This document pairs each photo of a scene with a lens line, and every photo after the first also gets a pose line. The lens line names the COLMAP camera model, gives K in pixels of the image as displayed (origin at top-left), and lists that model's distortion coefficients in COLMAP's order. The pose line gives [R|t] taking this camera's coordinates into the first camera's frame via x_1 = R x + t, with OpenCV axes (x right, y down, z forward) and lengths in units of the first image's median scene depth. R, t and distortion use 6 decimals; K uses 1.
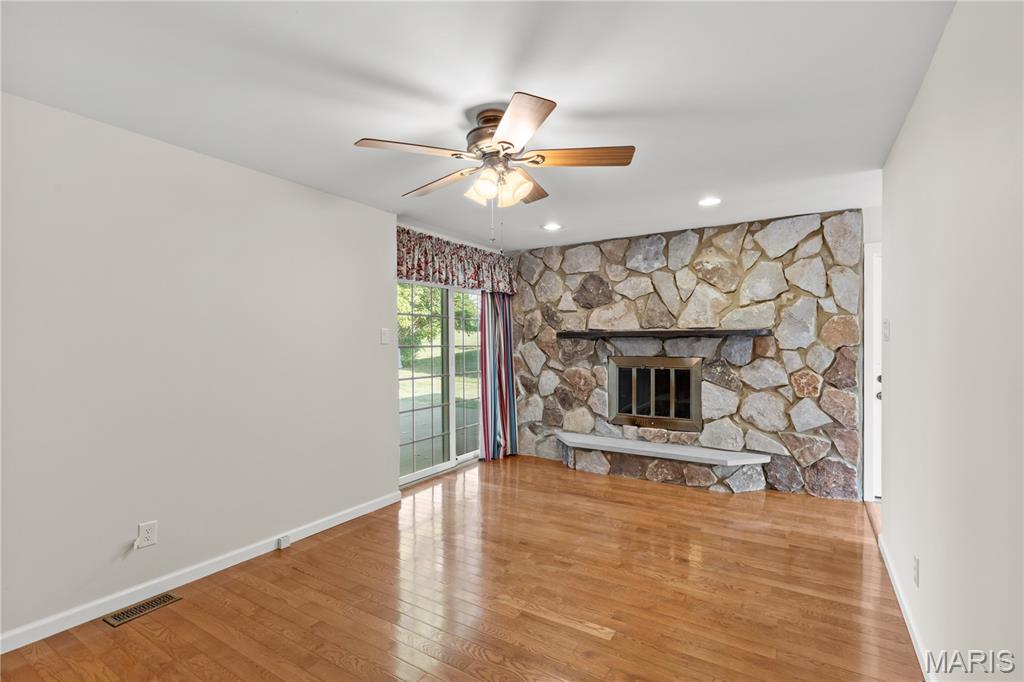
lens RADIAL K [[473.2, 0, 516.4], [0, 473.2, 345.0], [0, 0, 1]] dist [-0.001210, -0.000012]
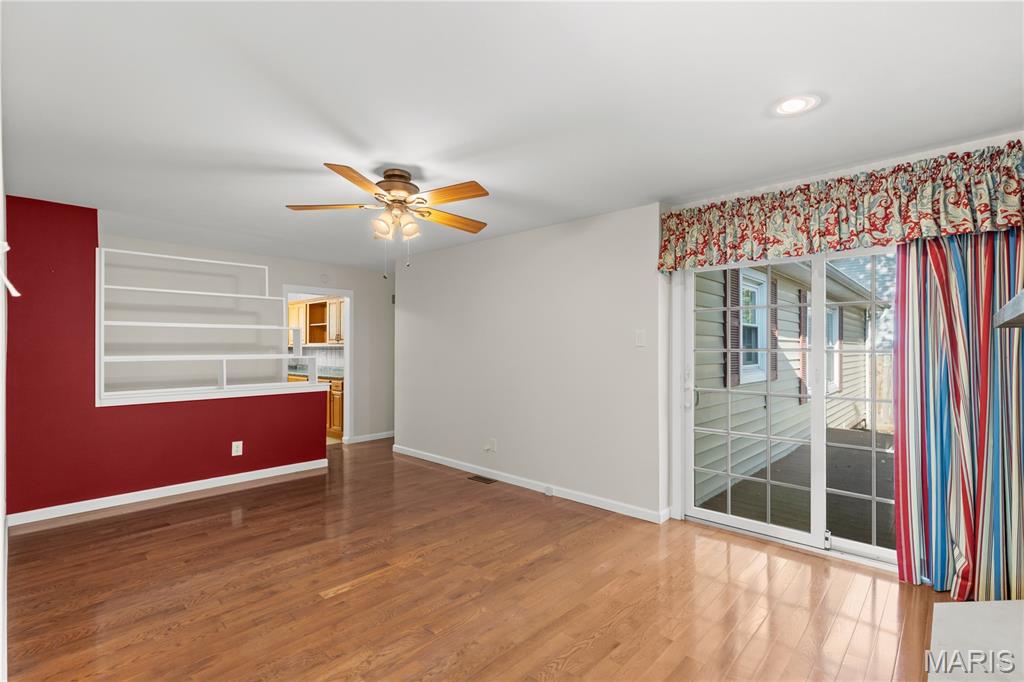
lens RADIAL K [[473.2, 0, 516.4], [0, 473.2, 345.0], [0, 0, 1]] dist [-0.001210, -0.000012]
pose [[-0.192351, -0.000224, -0.981326, 0.948944], [-0.000614, 1.000000, -0.000108, -0.007694], [0.981326, 0.000582, -0.192351, 1.274894]]
